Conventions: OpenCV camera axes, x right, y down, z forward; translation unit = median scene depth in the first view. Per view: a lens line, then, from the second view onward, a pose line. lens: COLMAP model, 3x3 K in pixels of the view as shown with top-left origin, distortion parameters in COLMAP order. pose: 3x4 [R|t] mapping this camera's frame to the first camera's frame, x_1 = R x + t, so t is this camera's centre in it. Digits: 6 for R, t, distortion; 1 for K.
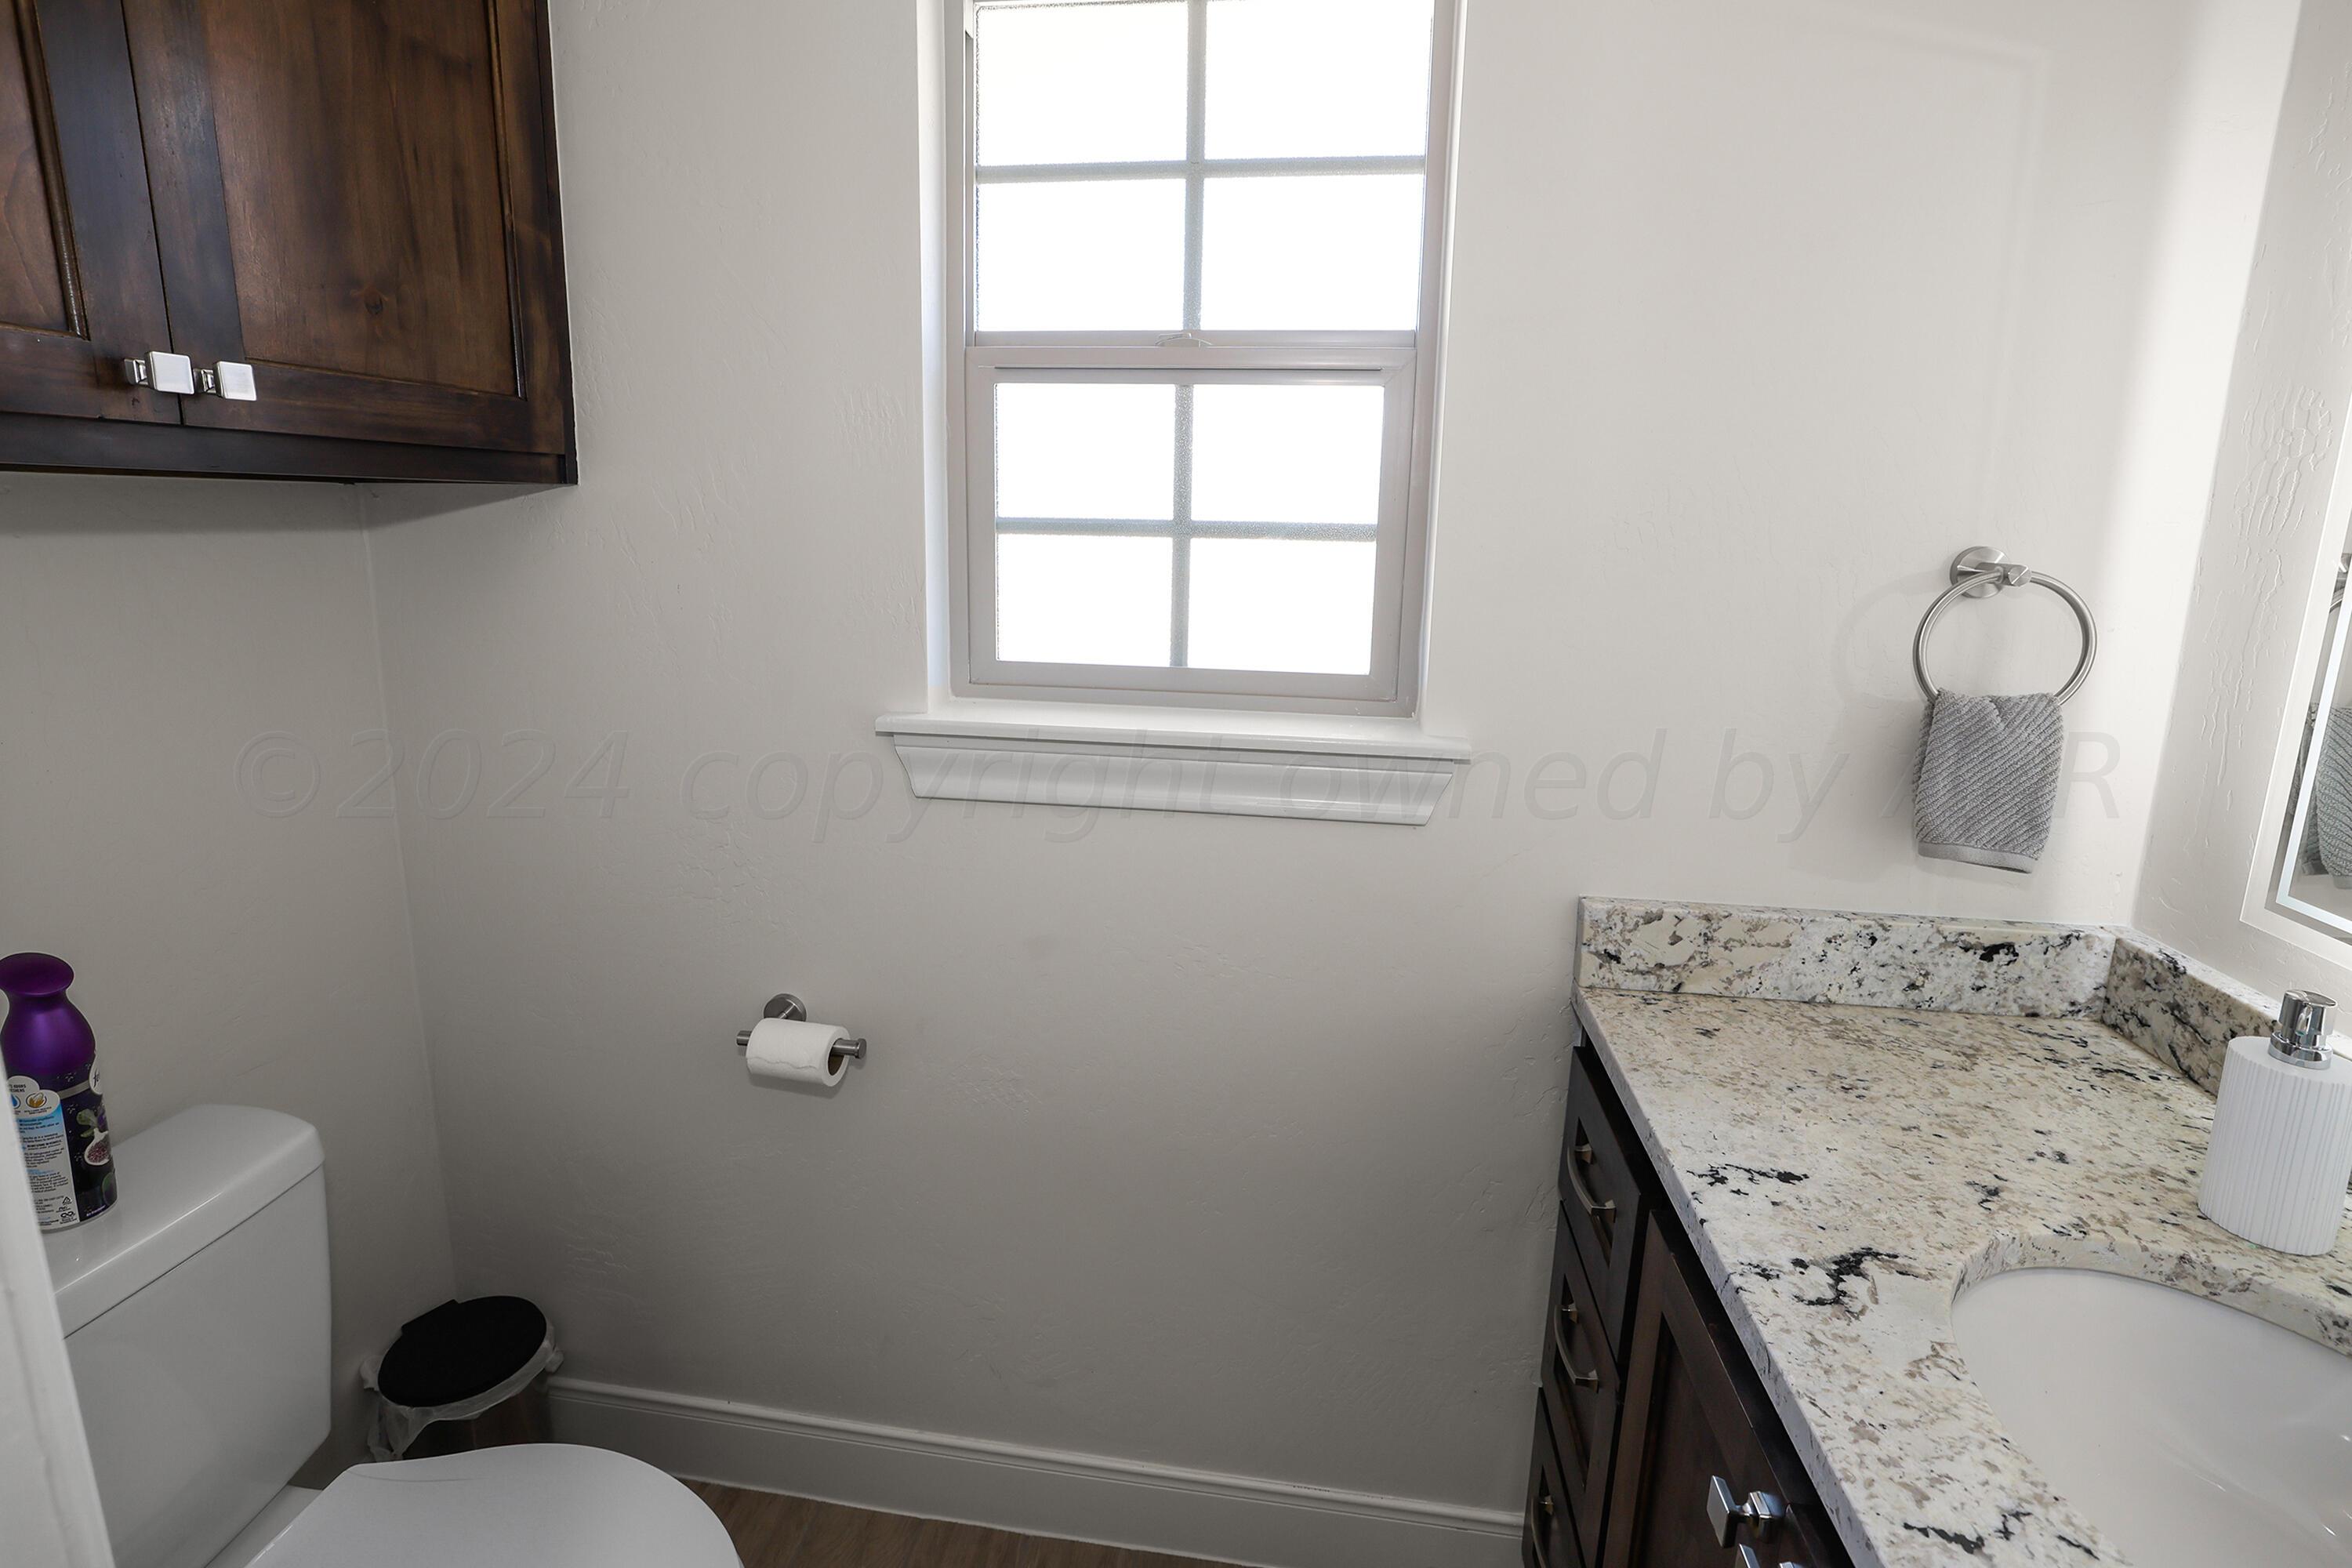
lens RADIAL K [[1107.0, 0, 1186.1], [0, 1107.0, 716.8], [0, 0, 1]] dist [-0.039323, 0.008329]
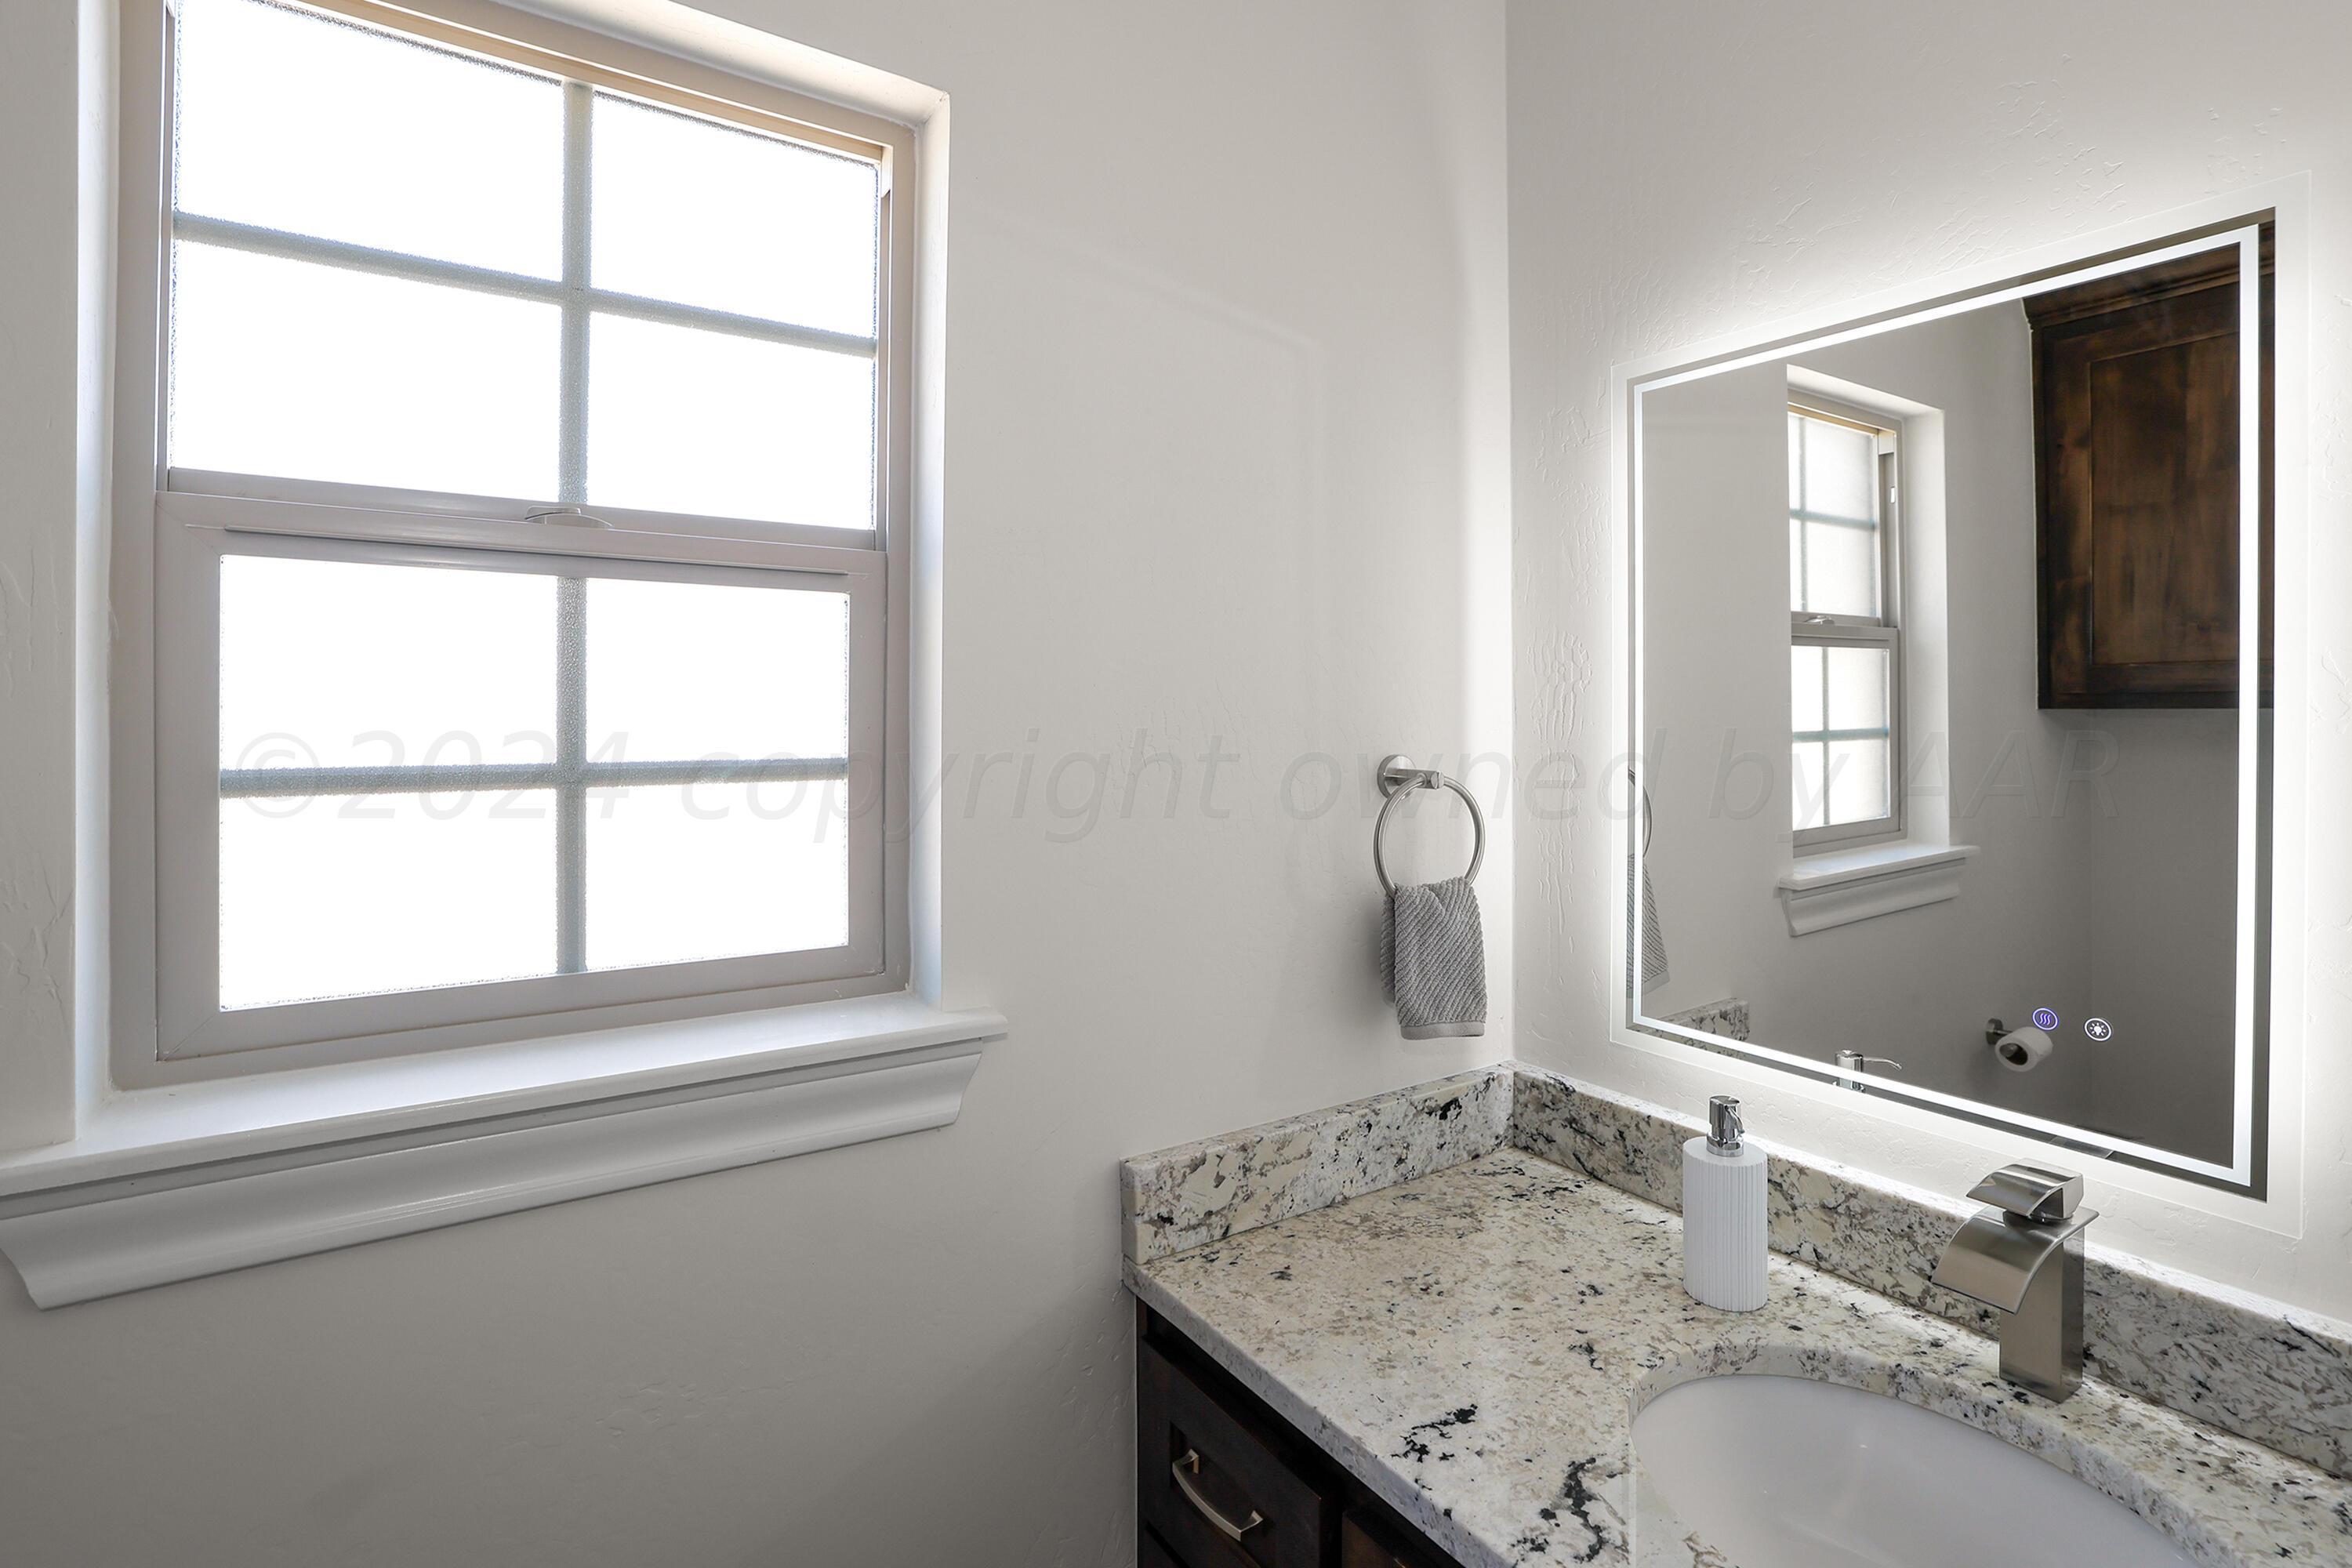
lens RADIAL K [[1107.0, 0, 1186.1], [0, 1107.0, 716.8], [0, 0, 1]] dist [-0.039323, 0.008329]
pose [[0.740707, -0.020473, 0.671517, -0.211869], [0.134253, 0.983886, -0.118089, -0.085400], [-0.658278, 0.177622, 0.731519, 0.269637]]
